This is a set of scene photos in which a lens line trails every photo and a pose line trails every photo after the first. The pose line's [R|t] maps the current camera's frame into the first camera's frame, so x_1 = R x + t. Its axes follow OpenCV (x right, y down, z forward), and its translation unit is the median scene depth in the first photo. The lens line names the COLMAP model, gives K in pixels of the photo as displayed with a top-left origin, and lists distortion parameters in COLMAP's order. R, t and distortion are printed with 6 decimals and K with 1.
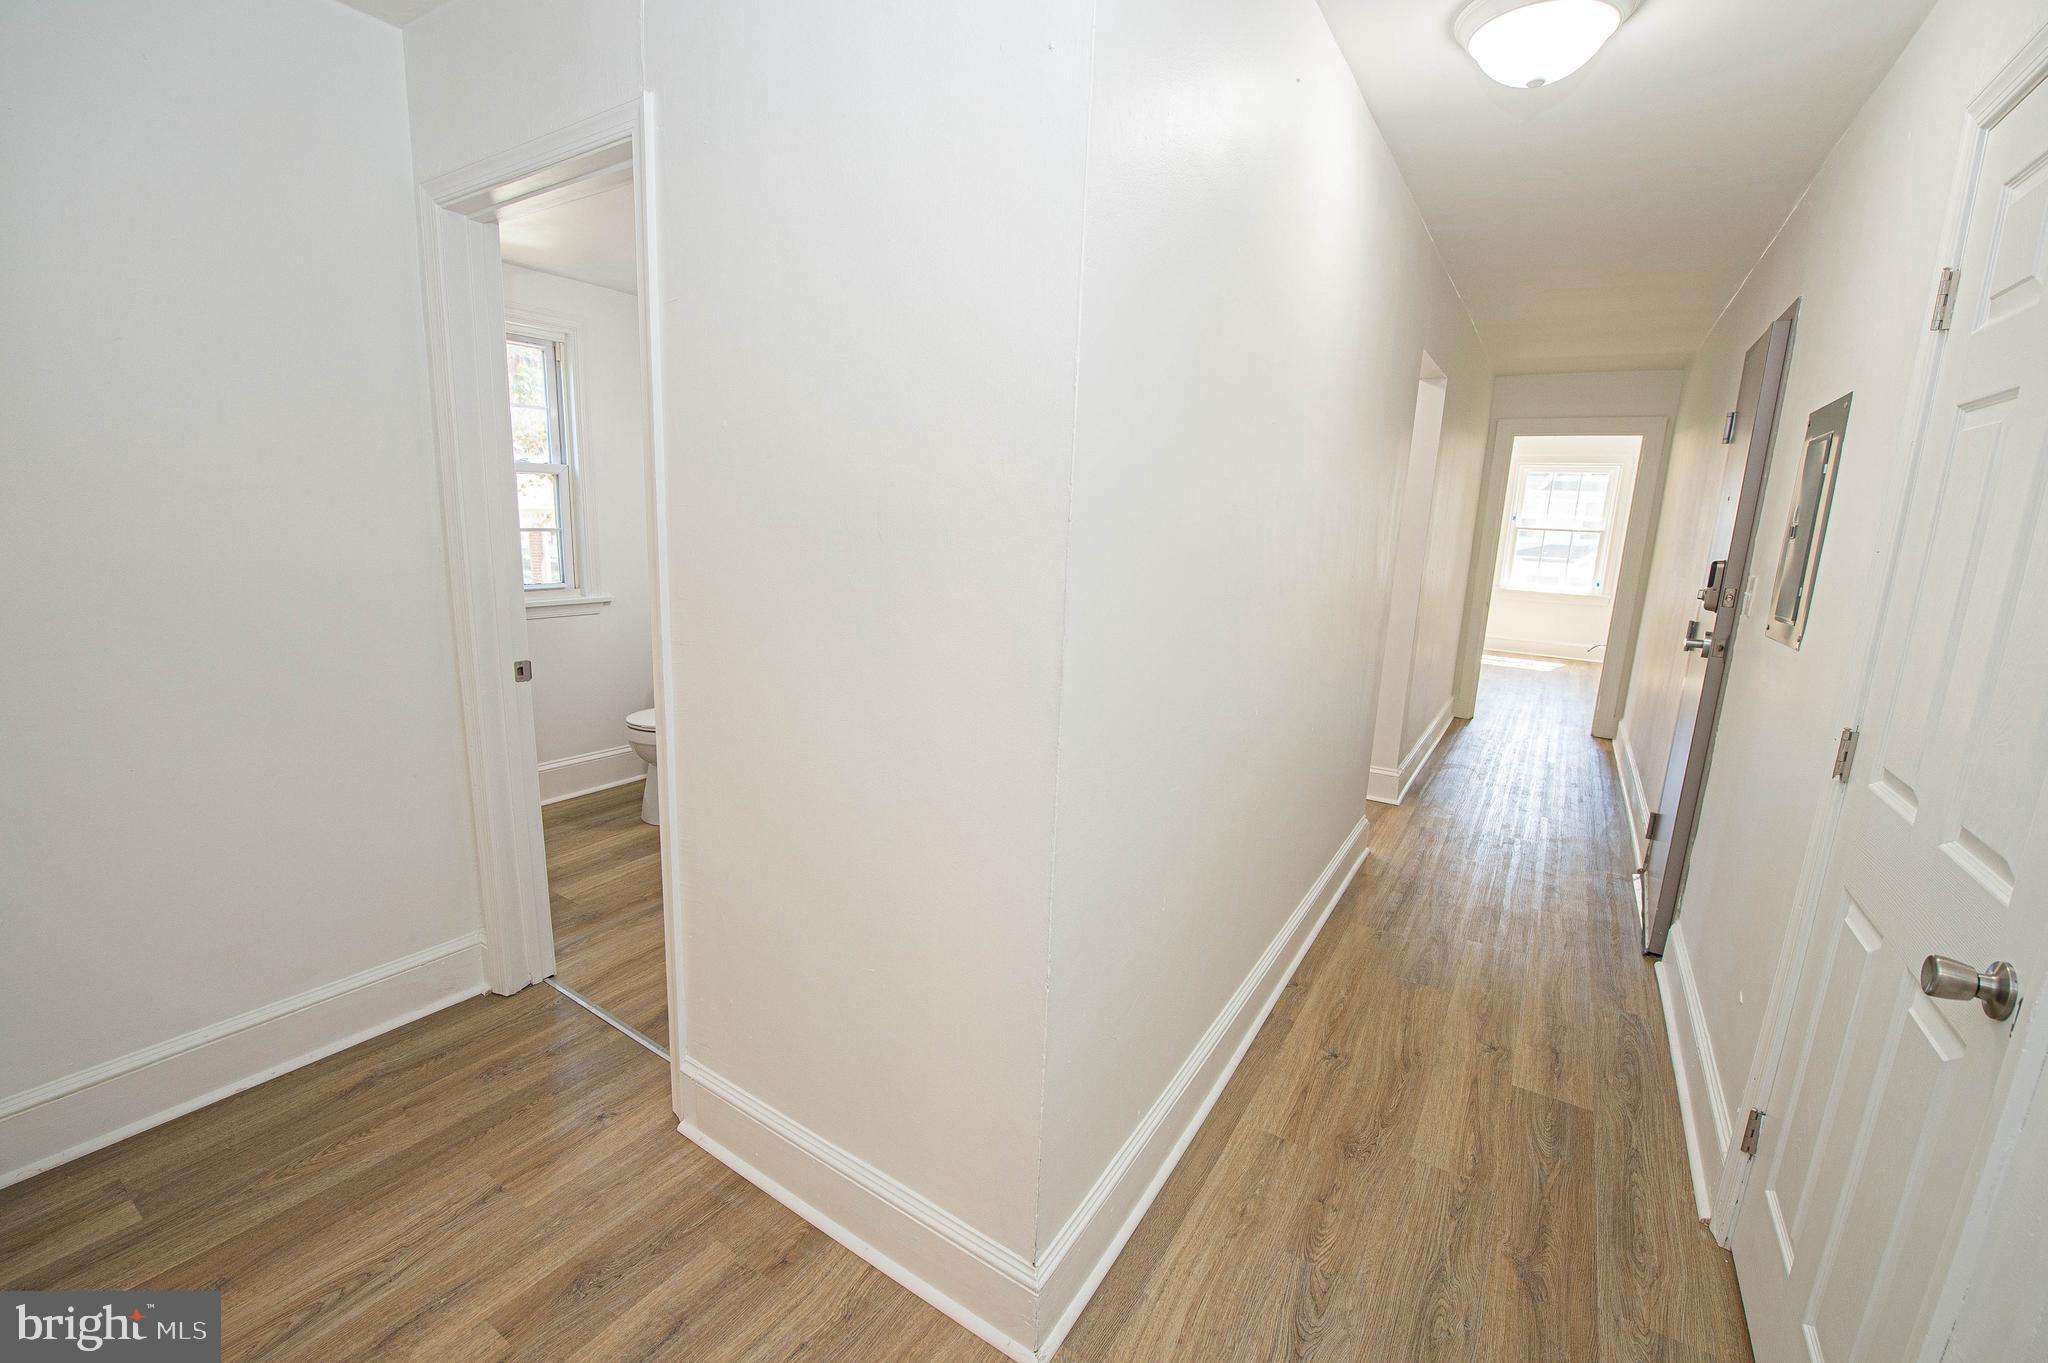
lens RADIAL K [[844.3, 0, 1020.2], [0, 844.3, 682.9], [0, 0, 1]] dist [-0.018869, -0.000929]
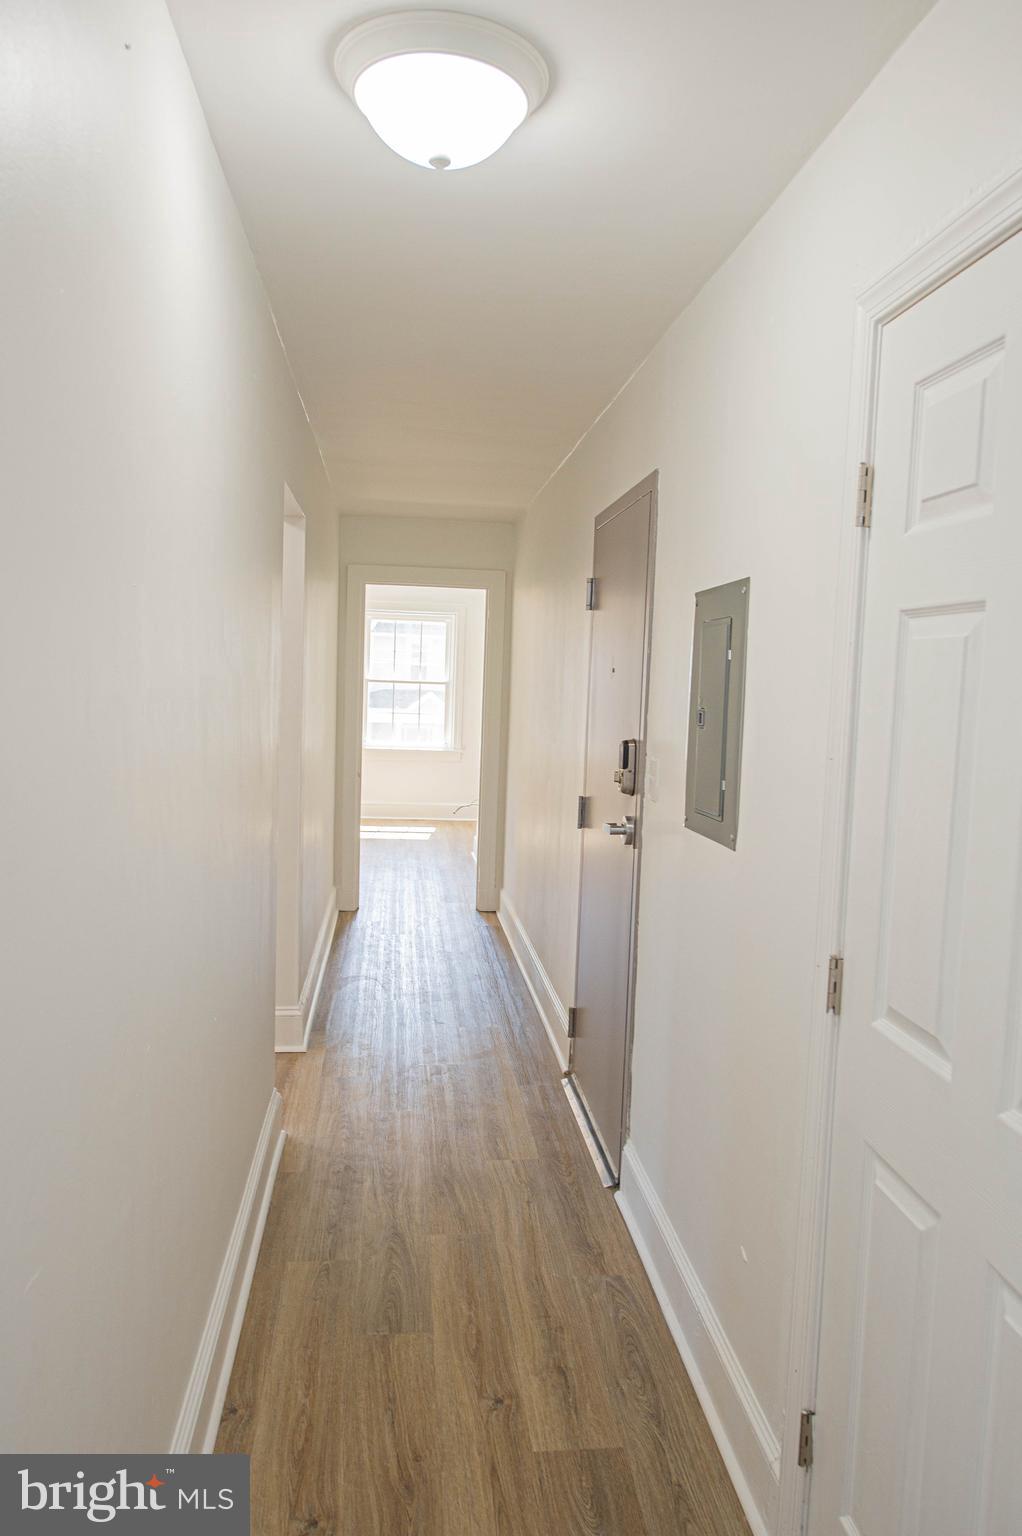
lens RADIAL K [[1047.7, 0, 508.5], [0, 1047.7, 776.6], [0, 0, 1]] dist [0.001074, -0.000861]
pose [[0.779722, -0.068605, 0.622356, 0.023595], [0.121029, 0.991747, -0.042307, -0.089905], [-0.614317, 0.108311, 0.781590, 0.211679]]
